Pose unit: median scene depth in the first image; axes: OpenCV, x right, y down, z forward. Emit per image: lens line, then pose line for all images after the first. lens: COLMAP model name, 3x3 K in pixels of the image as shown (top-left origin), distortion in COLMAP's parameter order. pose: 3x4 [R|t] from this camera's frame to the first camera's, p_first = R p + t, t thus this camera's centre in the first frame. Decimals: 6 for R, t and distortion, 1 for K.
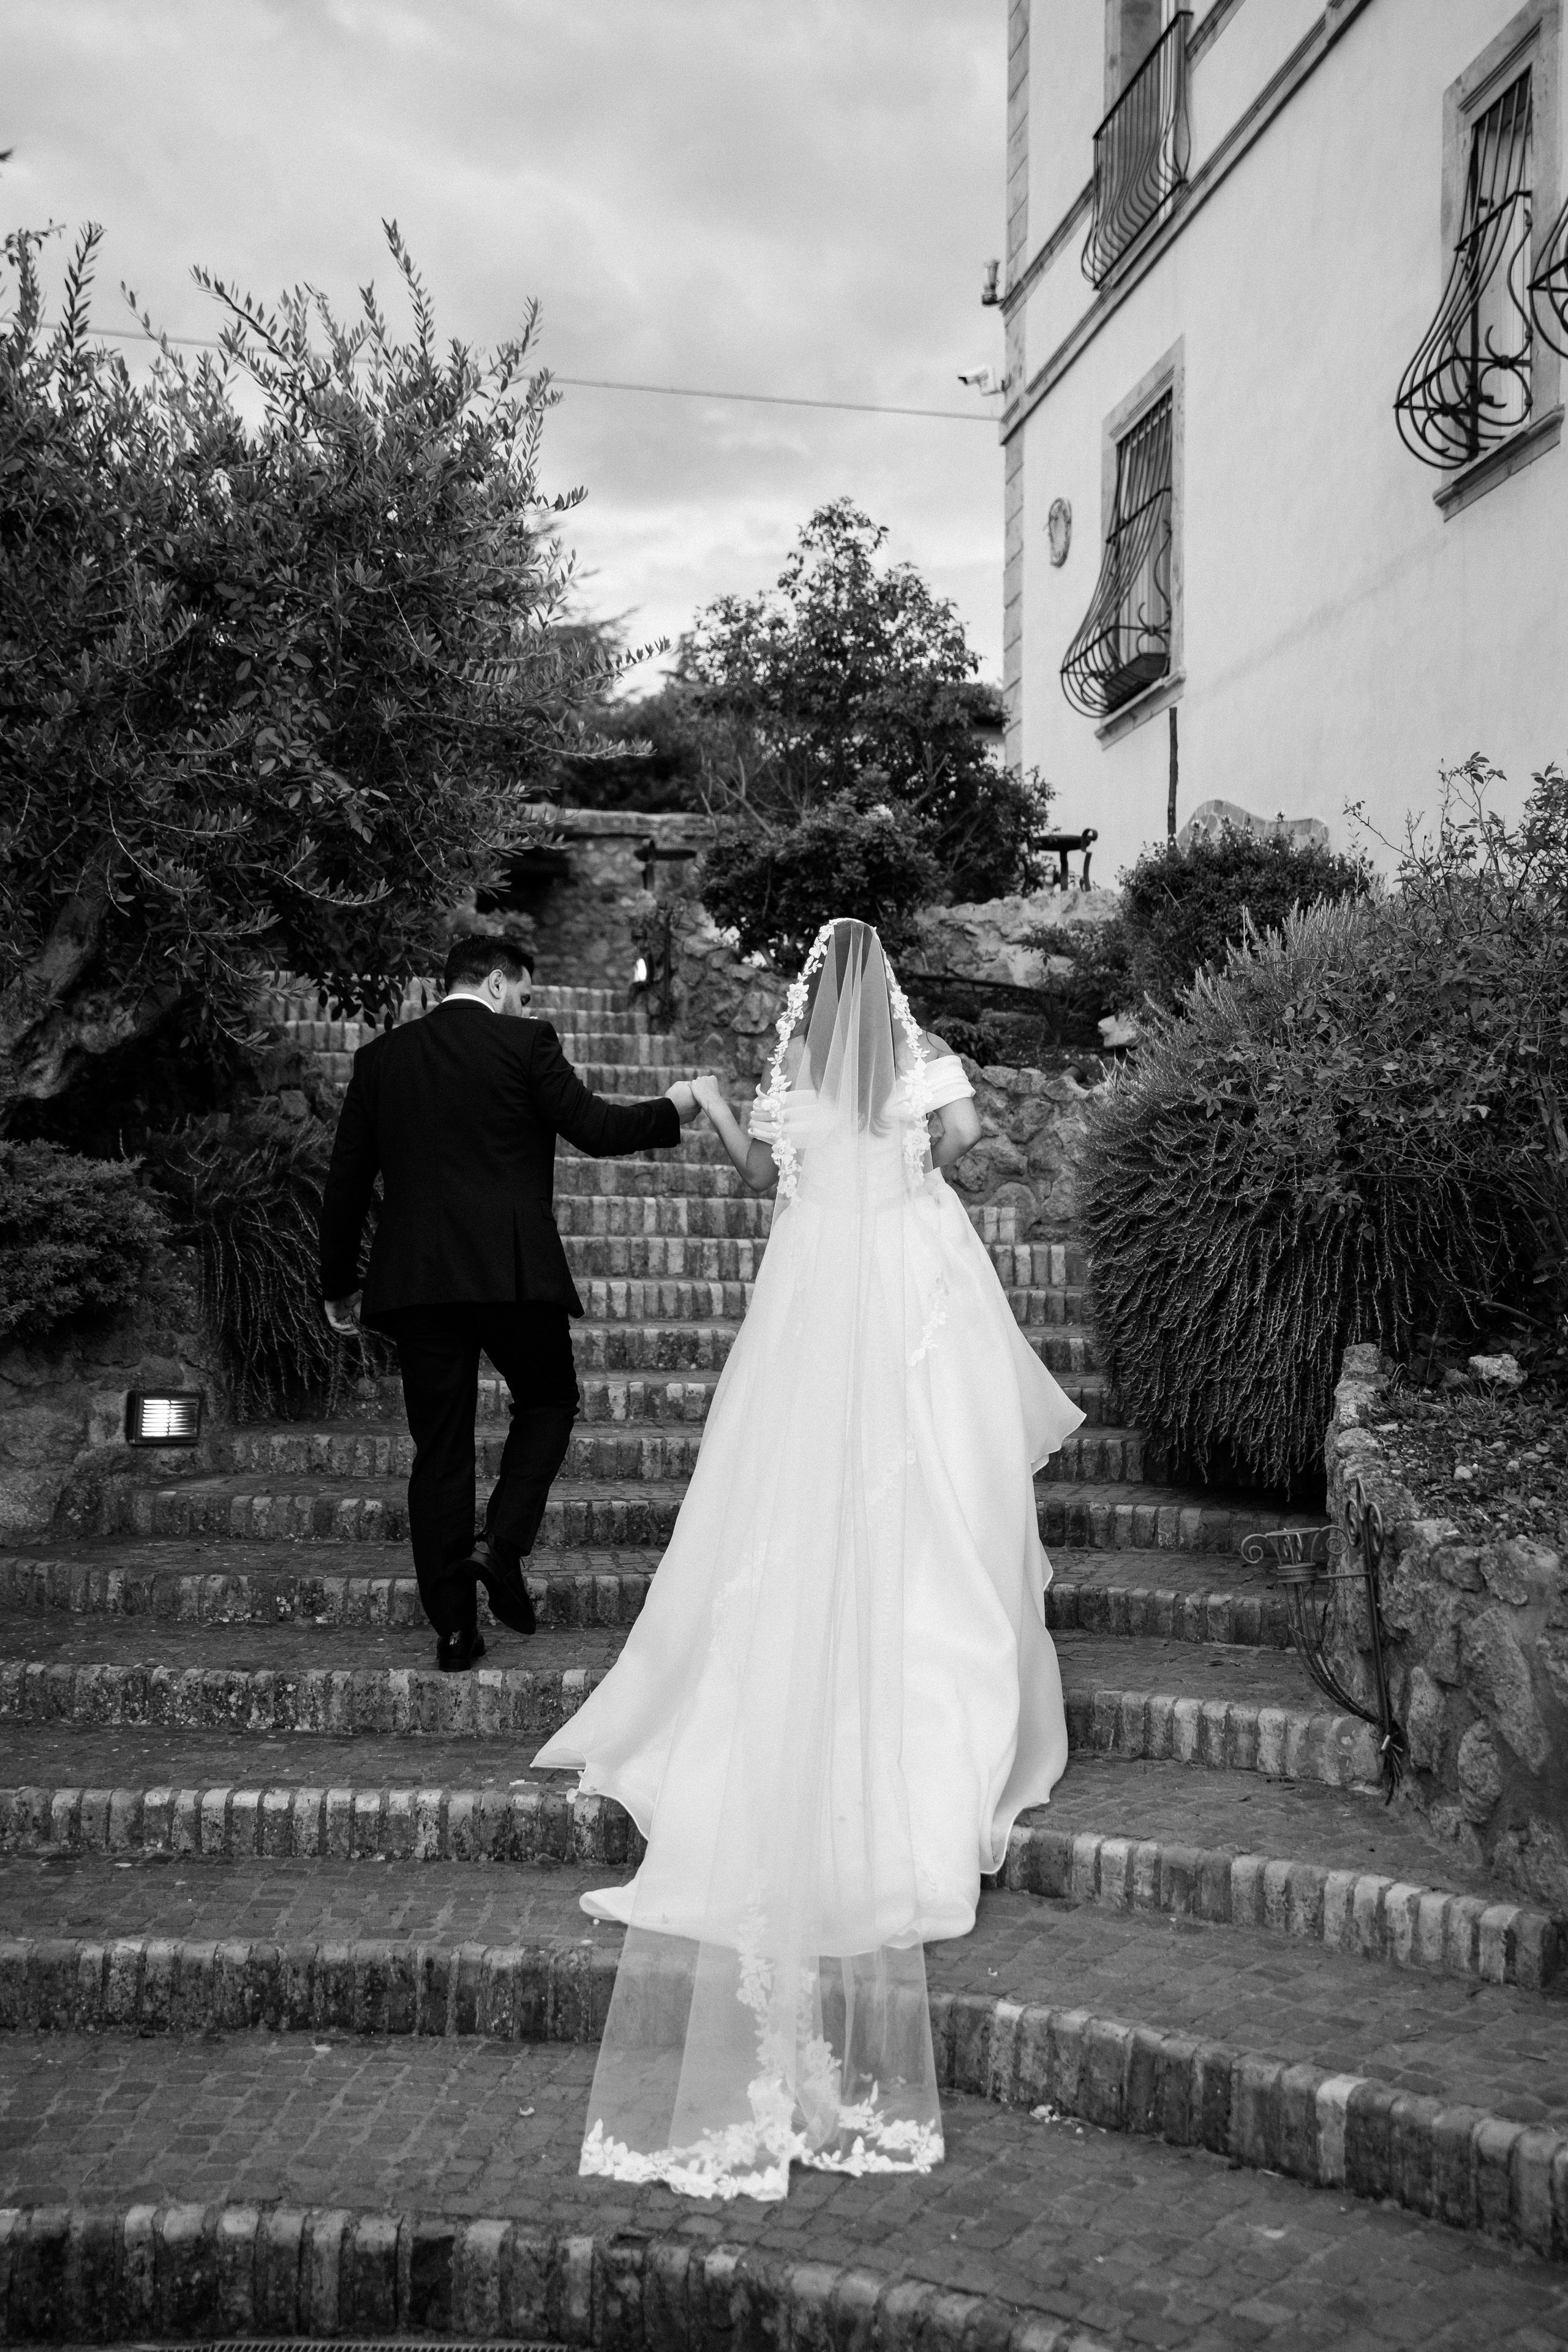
lens RADIAL K [[2612.0, 0, 784.0], [0, 2612.0, 1176.0], [0, 0, 1]] dist [-0.001655, 0.133312]
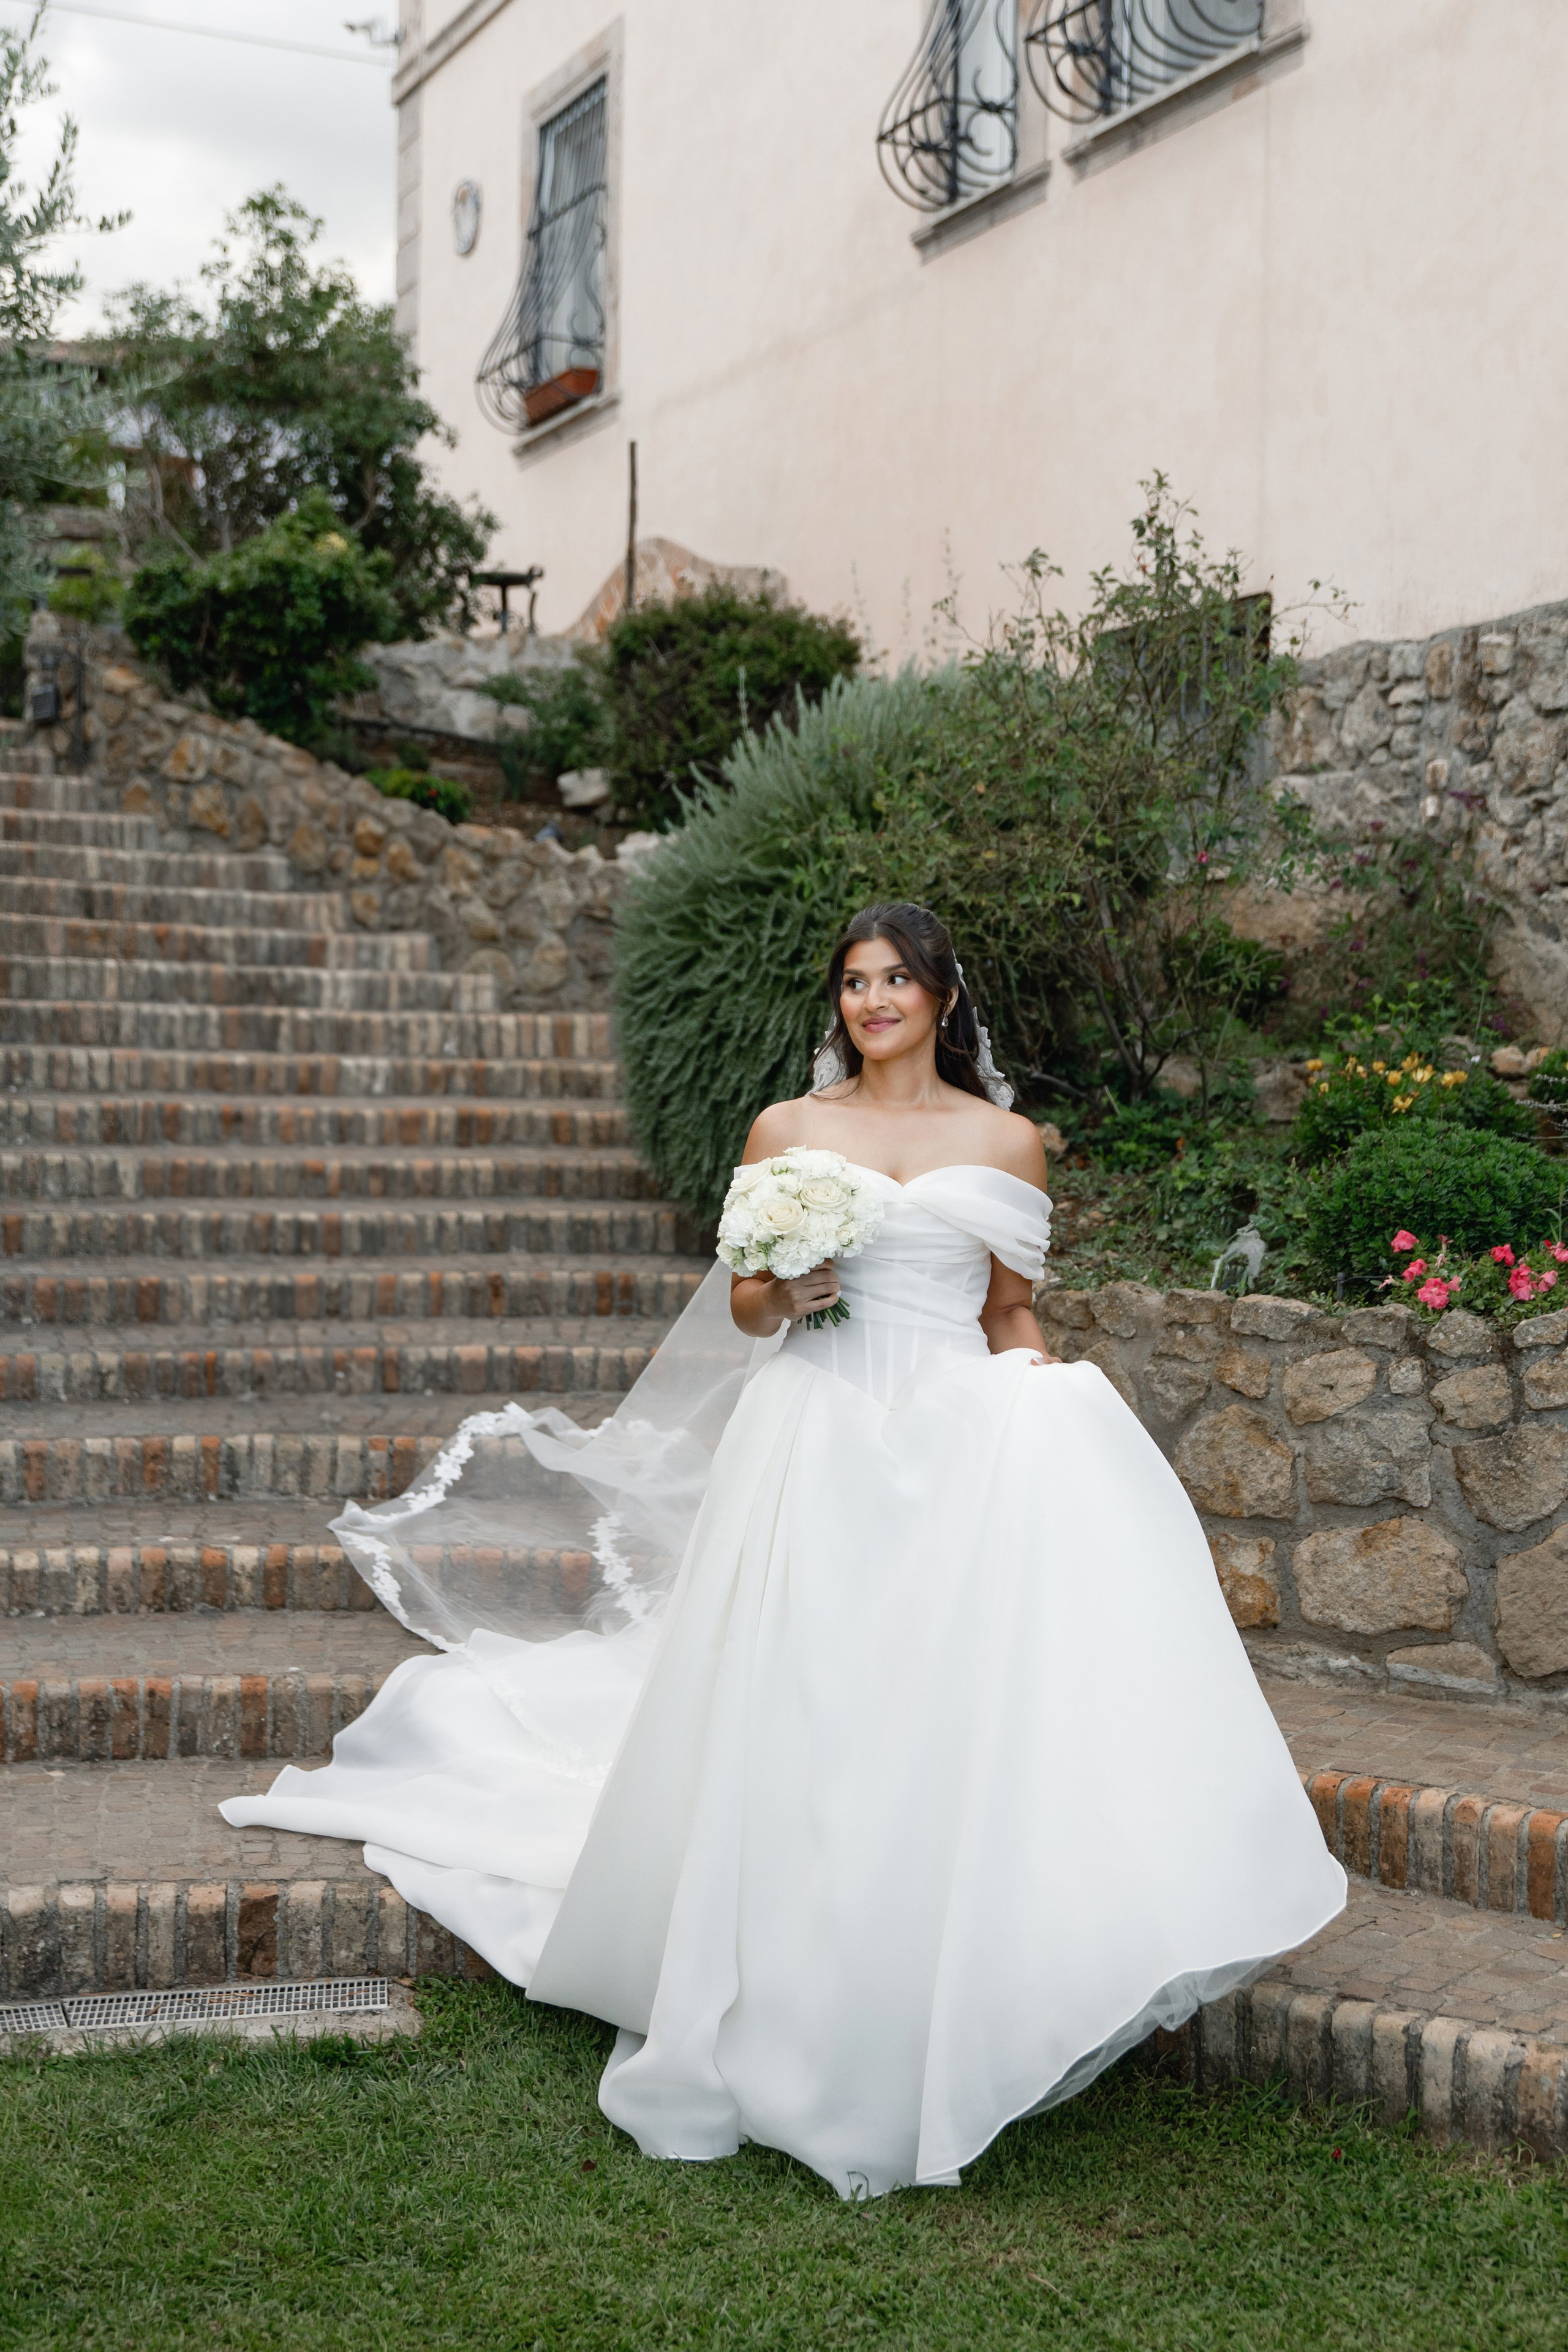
lens RADIAL K [[3099.1, 0, 784.0], [0, 3099.1, 1176.0], [0, 0, 1]] dist [0.024348, -0.012451]
pose [[0.966494, -0.004256, 0.256653, -0.103942], [-0.015995, 0.996921, 0.076763, -0.003834], [-0.256190, -0.078296, 0.963450, -0.128014]]
